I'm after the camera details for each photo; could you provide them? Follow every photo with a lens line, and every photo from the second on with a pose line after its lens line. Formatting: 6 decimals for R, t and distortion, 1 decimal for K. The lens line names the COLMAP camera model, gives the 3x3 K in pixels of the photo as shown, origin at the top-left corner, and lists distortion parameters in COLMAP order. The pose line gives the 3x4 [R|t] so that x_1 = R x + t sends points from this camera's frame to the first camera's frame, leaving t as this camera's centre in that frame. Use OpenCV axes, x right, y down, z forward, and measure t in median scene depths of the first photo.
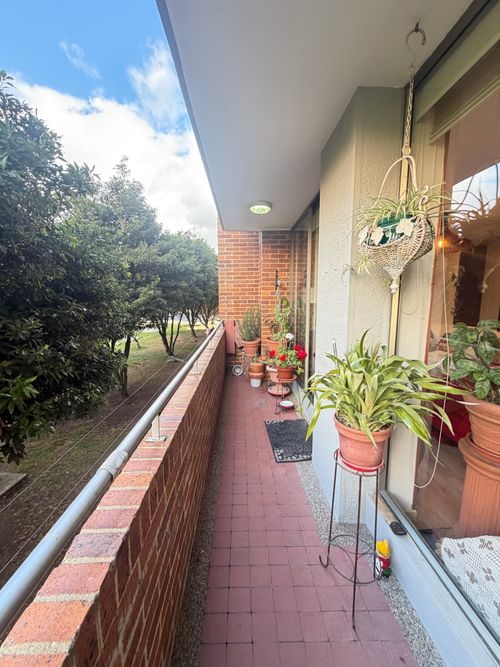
lens RADIAL K [[266.0, 0, 248.9], [0, 266.0, 331.4], [0, 0, 1]] dist [-0.001625, -0.000629]
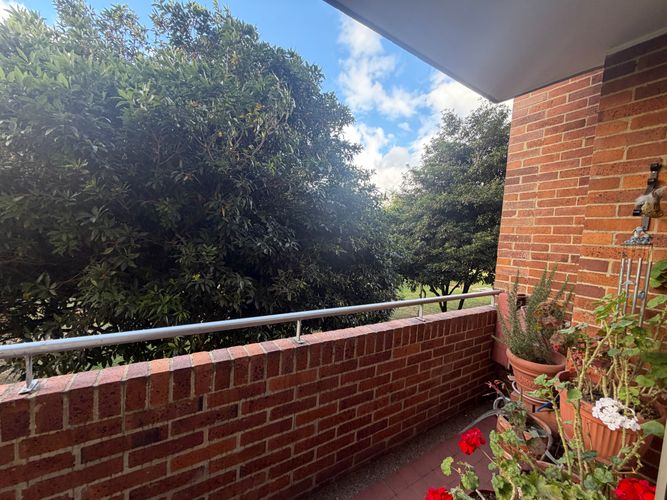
lens RADIAL K [[266.0, 0, 333.9], [0, 266.0, 251.3], [0, 0, 1]] dist [-0.001625, -0.000629]
pose [[0.495095, 0.086337, -0.864538, 0.169096], [-0.174876, 0.984589, -0.001820, -0.060094], [0.851058, 0.152088, 0.502564, 0.488658]]
